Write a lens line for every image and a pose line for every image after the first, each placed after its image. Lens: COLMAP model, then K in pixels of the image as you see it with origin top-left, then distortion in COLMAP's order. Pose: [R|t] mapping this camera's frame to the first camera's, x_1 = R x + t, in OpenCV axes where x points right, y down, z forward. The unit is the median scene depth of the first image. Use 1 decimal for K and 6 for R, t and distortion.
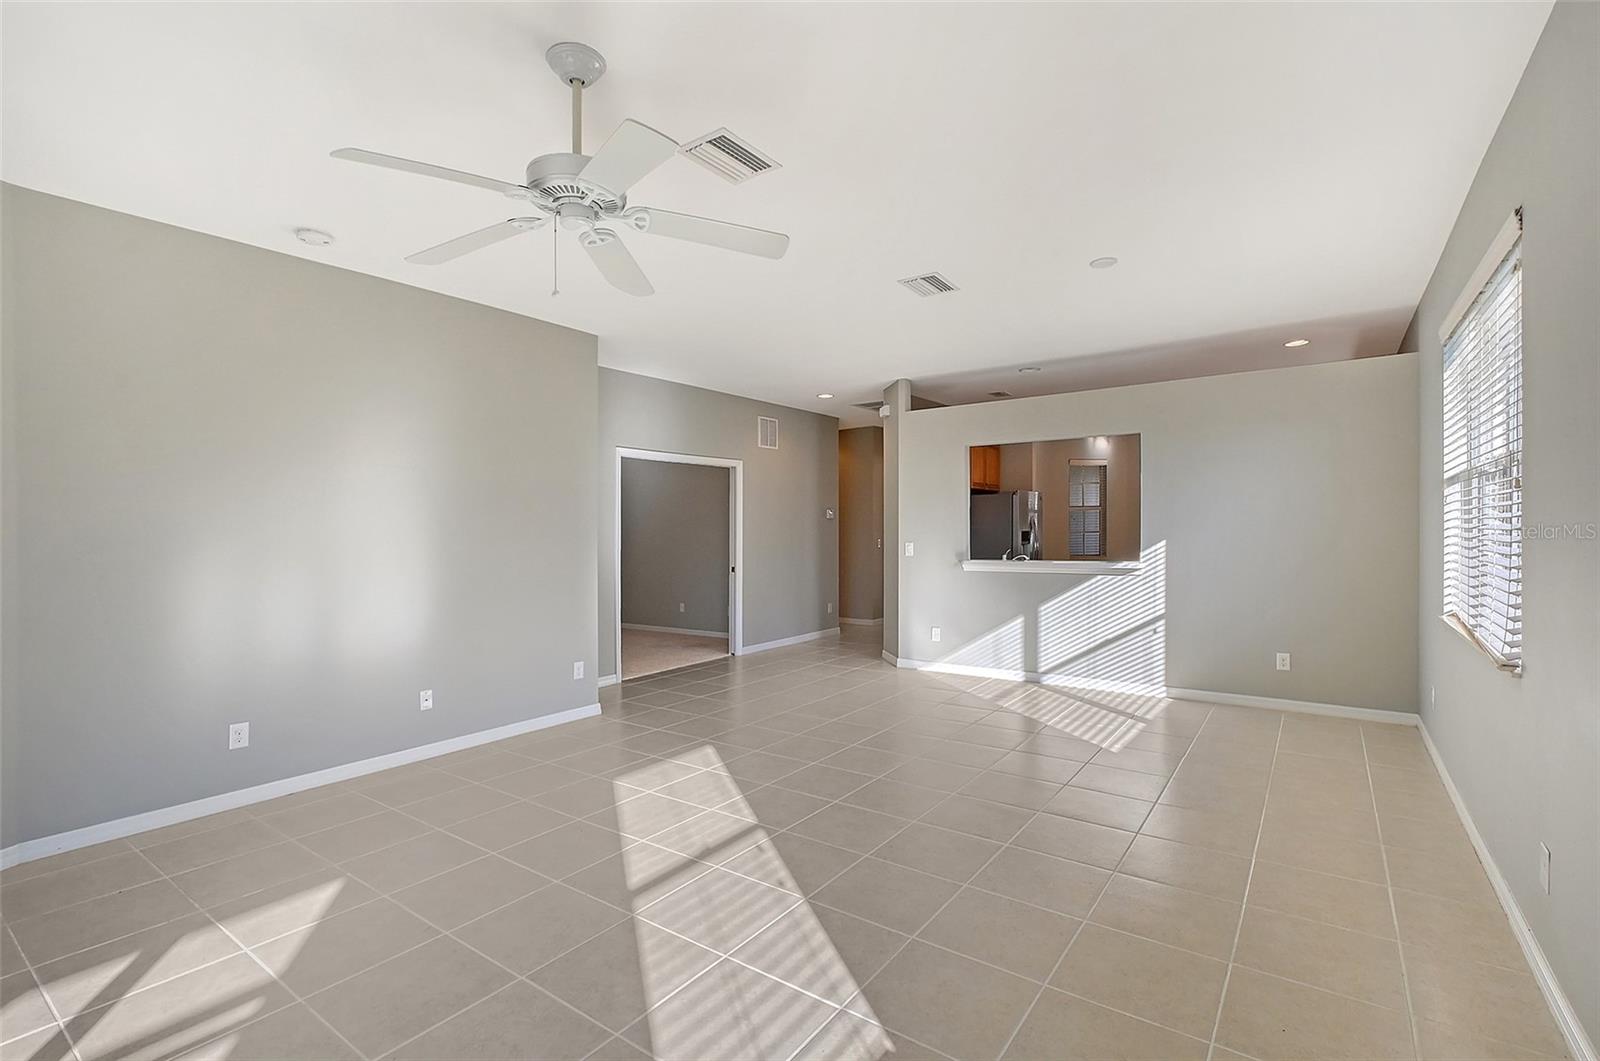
lens RADIAL K [[723.3, 0, 799.3], [0, 723.3, 527.3], [0, 0, 1]] dist [0.011617, -0.001340]
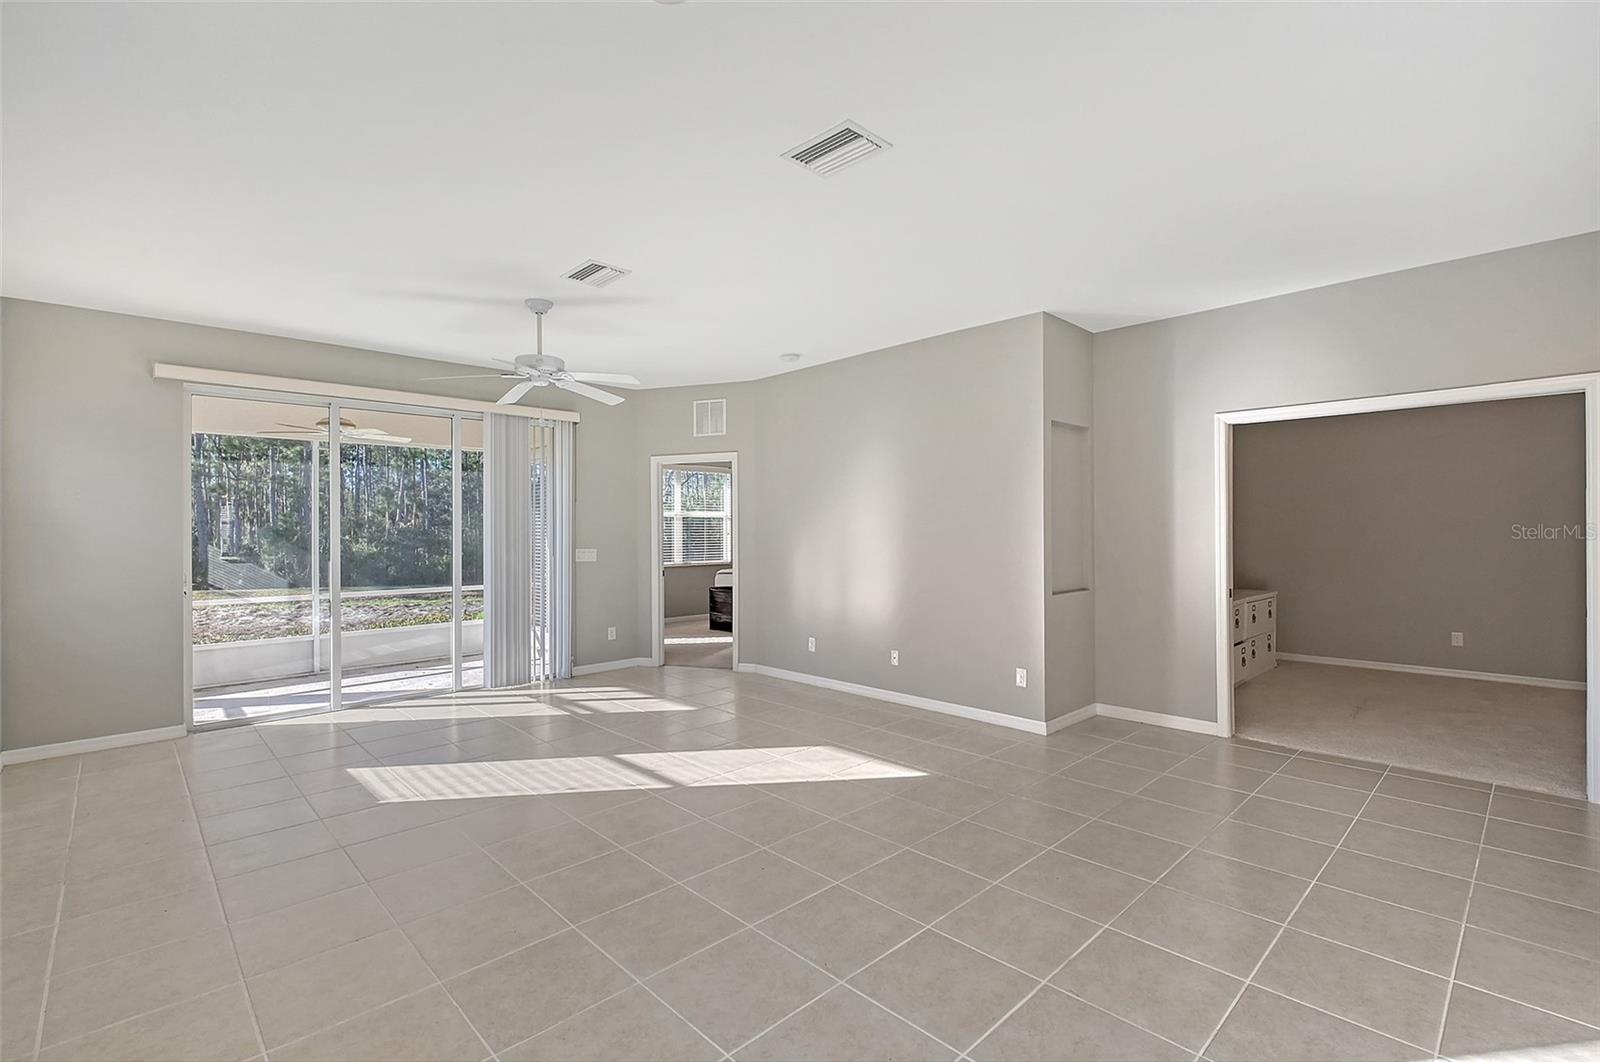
lens RADIAL K [[723.3, 0, 826.1], [0, 723.3, 534.8], [0, 0, 1]] dist [0.011617, -0.001340]
pose [[-0.158216, 0.019052, -0.987221, 0.596035], [0.017932, 0.999704, 0.016419, -0.008796], [0.987242, -0.015105, -0.158511, 0.798781]]
